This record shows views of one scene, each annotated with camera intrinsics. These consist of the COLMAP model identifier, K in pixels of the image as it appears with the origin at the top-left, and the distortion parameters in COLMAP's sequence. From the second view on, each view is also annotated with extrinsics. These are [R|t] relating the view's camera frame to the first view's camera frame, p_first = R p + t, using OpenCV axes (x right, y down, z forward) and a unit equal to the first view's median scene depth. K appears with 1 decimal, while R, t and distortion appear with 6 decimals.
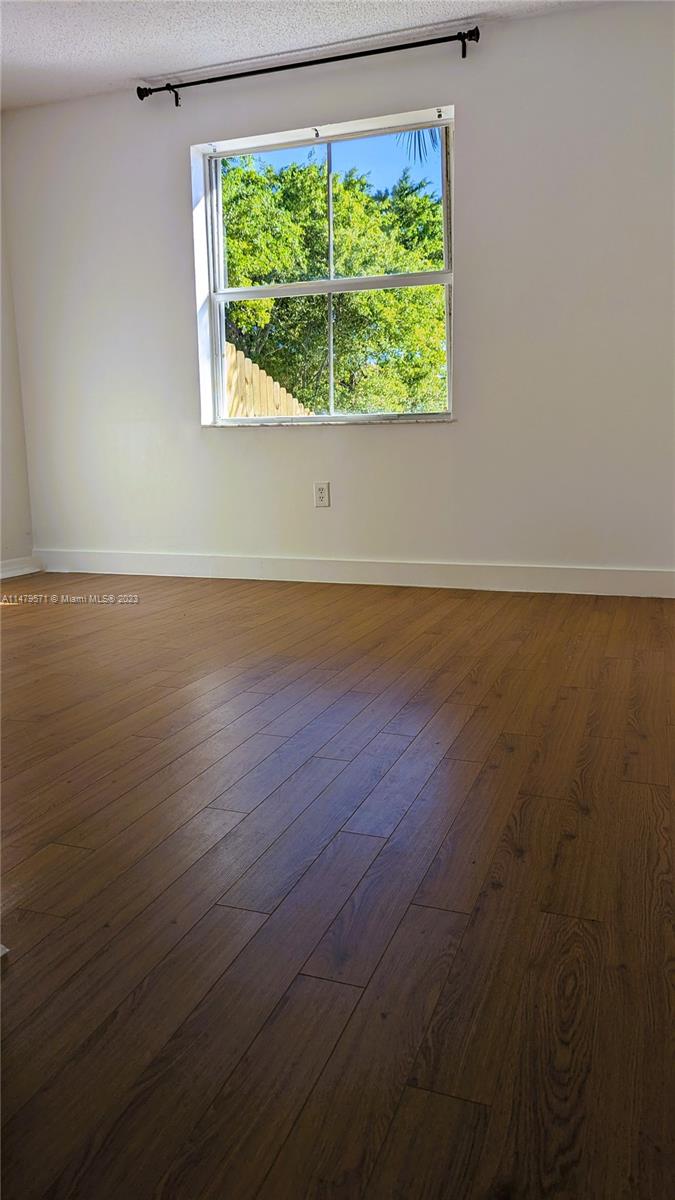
lens RADIAL K [[877.1, 0, 333.4], [0, 877.1, 605.8], [0, 0, 1]] dist [0.036798, -0.008460]
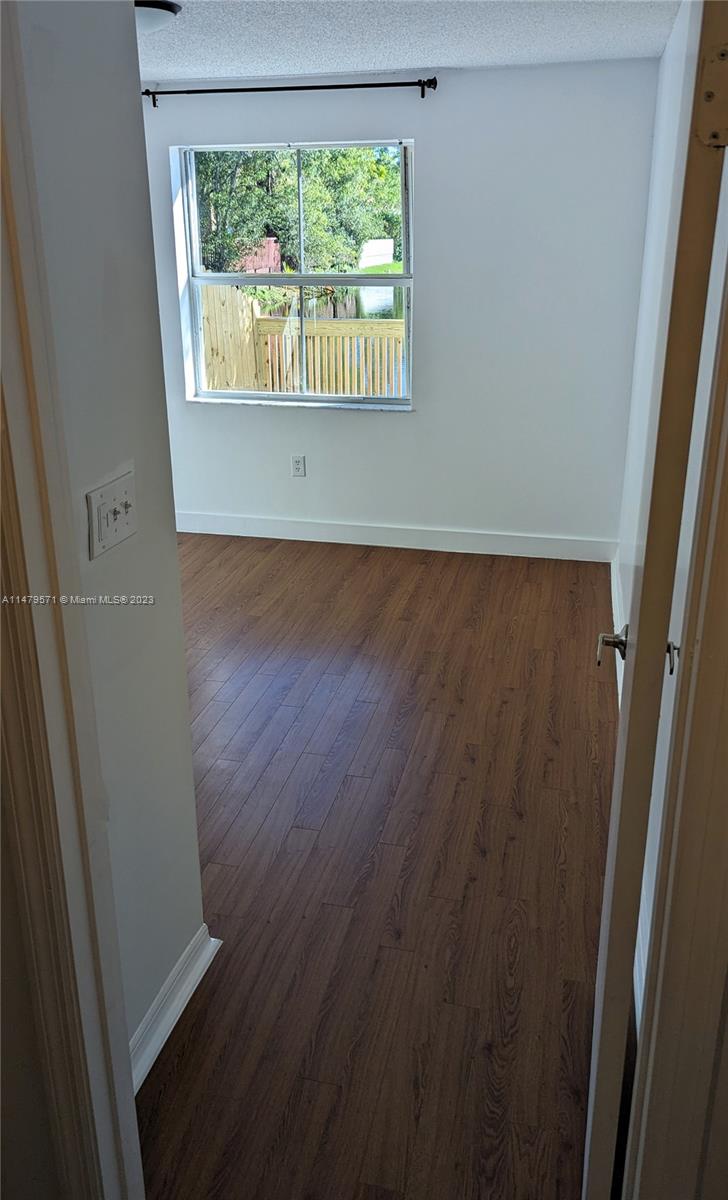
lens RADIAL K [[922.5, 0, 365.9], [0, 922.5, 592.6], [0, 0, 1]] dist [0.016892, 0.002715]
pose [[0.992587, -0.034185, 0.116628, -0.116492], [0.011786, 0.982178, 0.187582, -0.307418], [-0.120962, -0.184817, 0.975300, -0.356844]]
